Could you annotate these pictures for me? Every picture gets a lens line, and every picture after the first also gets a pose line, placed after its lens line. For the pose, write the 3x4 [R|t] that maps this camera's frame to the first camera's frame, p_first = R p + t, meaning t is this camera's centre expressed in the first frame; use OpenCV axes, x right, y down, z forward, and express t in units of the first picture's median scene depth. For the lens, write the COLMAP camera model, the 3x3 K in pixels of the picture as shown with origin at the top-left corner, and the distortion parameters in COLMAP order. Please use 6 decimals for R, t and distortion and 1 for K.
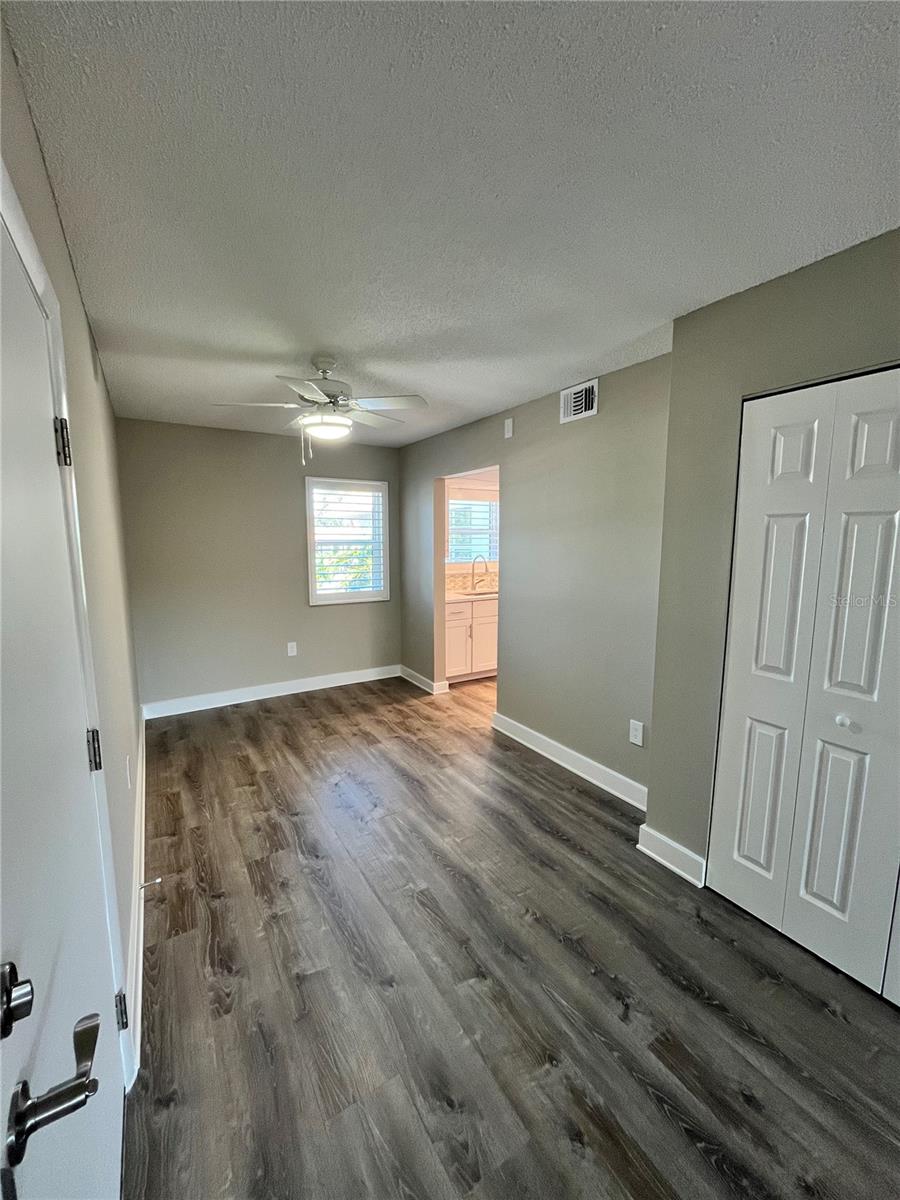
lens RADIAL K [[489.1, 0, 446.3], [0, 489.1, 600.3], [0, 0, 1]] dist [0.002483, 0.000037]
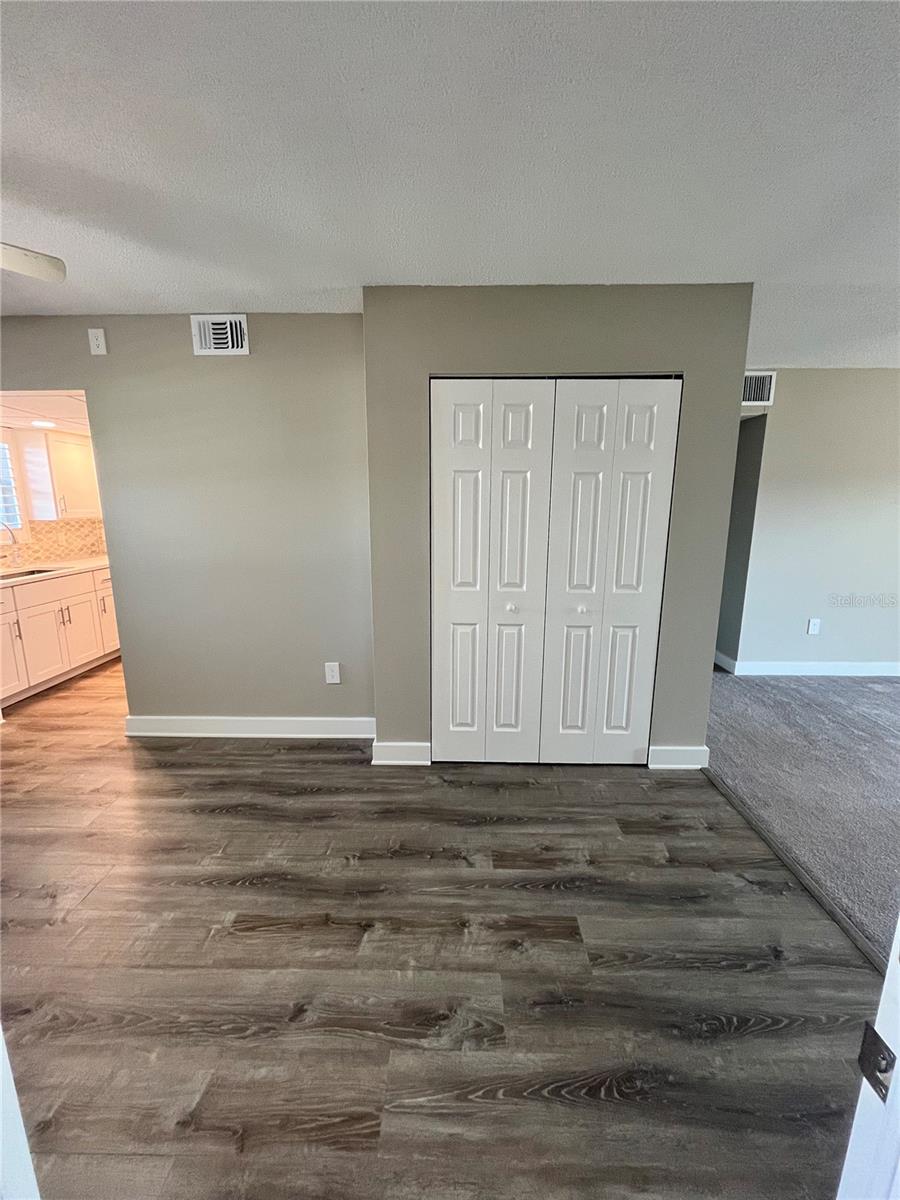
lens RADIAL K [[489.1, 0, 449.8], [0, 489.1, 599.7], [0, 0, 1]] dist [0.002483, 0.000037]
pose [[0.538033, -0.164475, 0.826722, -0.509482], [0.109722, 0.986099, 0.124776, 0.006265], [-0.835752, 0.023576, 0.548600, 0.279429]]
